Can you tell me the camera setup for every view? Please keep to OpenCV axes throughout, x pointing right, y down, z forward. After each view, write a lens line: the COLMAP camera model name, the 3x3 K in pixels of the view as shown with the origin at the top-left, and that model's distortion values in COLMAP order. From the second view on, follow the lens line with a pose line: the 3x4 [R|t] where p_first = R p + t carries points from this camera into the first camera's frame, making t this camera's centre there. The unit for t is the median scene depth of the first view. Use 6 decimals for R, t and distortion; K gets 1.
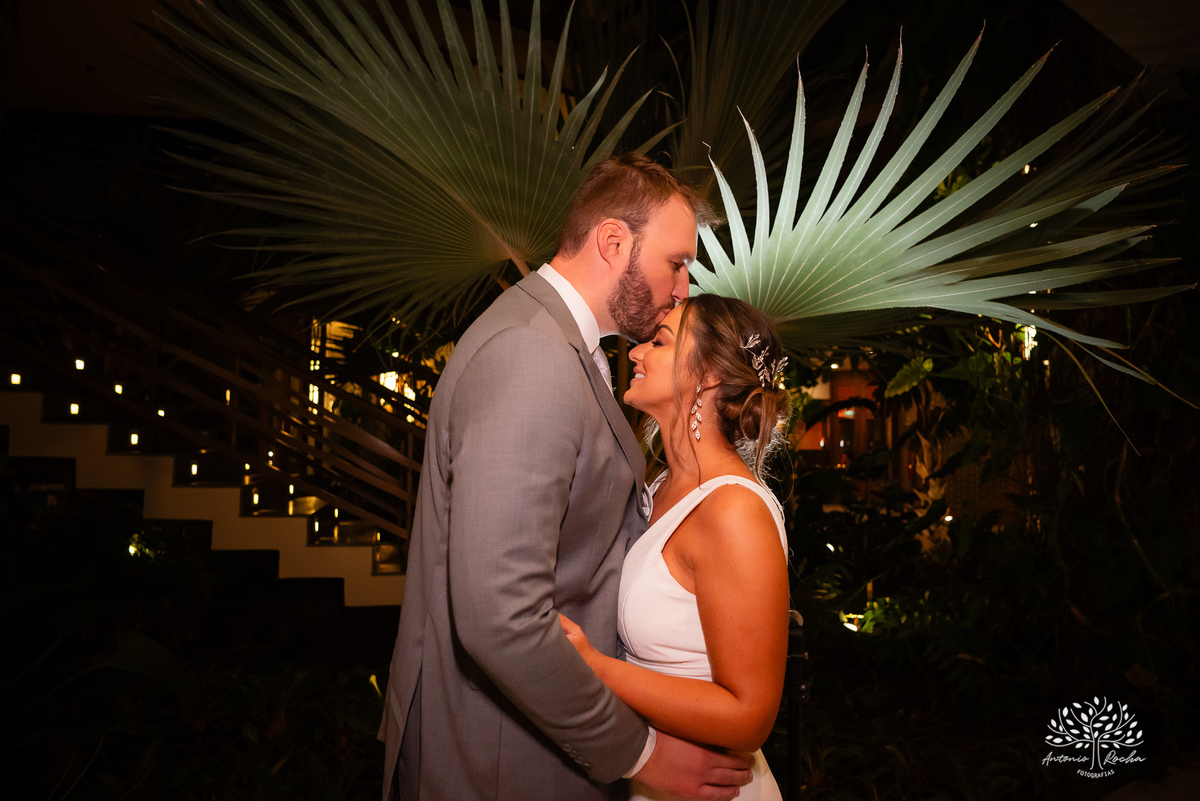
lens RADIAL K [[800.0, 0, 600.0], [0, 800.0, 400.5], [0, 0, 1]] dist [0.000653, 0.000666]
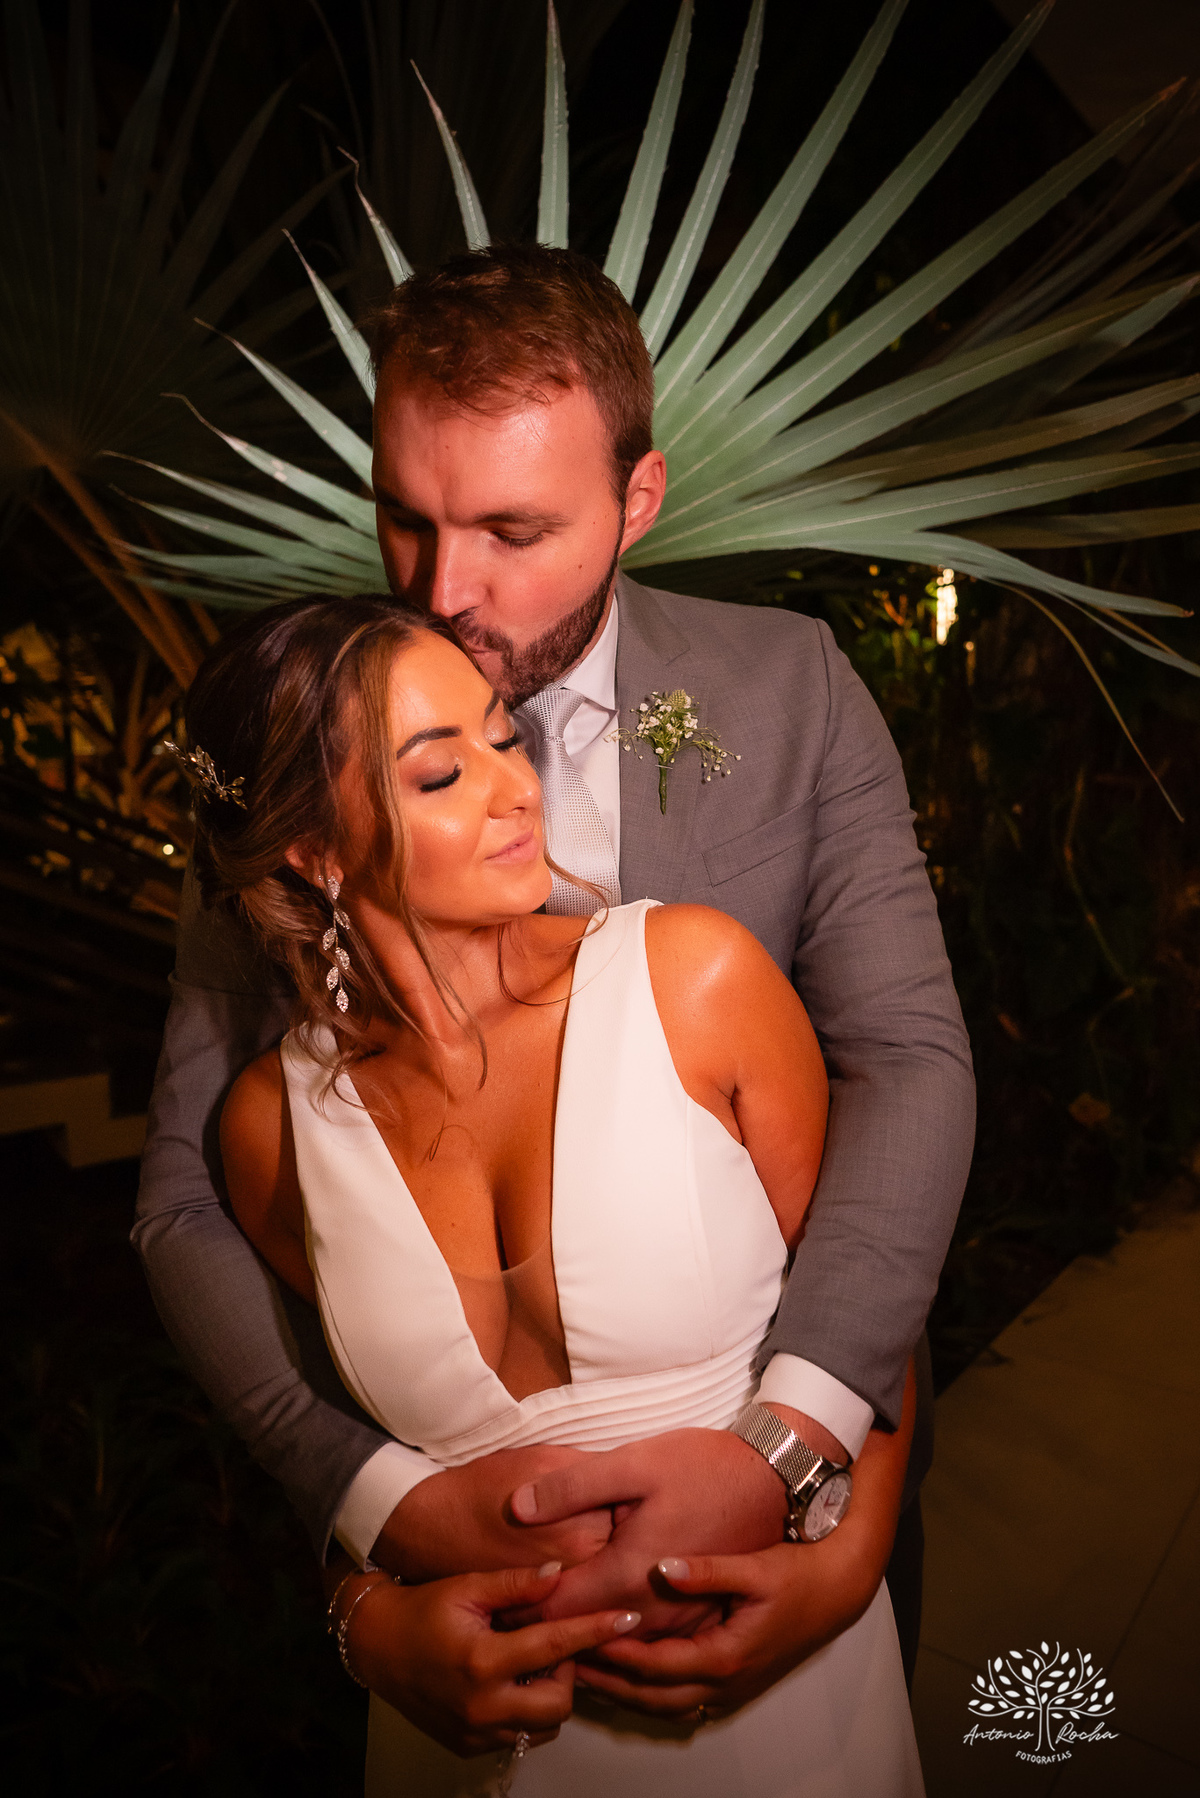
lens RADIAL K [[1262.1, 0, 600.0], [0, 1262.1, 899.0], [0, 0, 1]] dist [-0.024326, -0.005839]
pose [[0.970406, -0.067001, 0.231999, 0.050554], [0.033524, 0.988813, 0.145344, -0.008885], [-0.239142, -0.133266, 0.961796, 0.160467]]
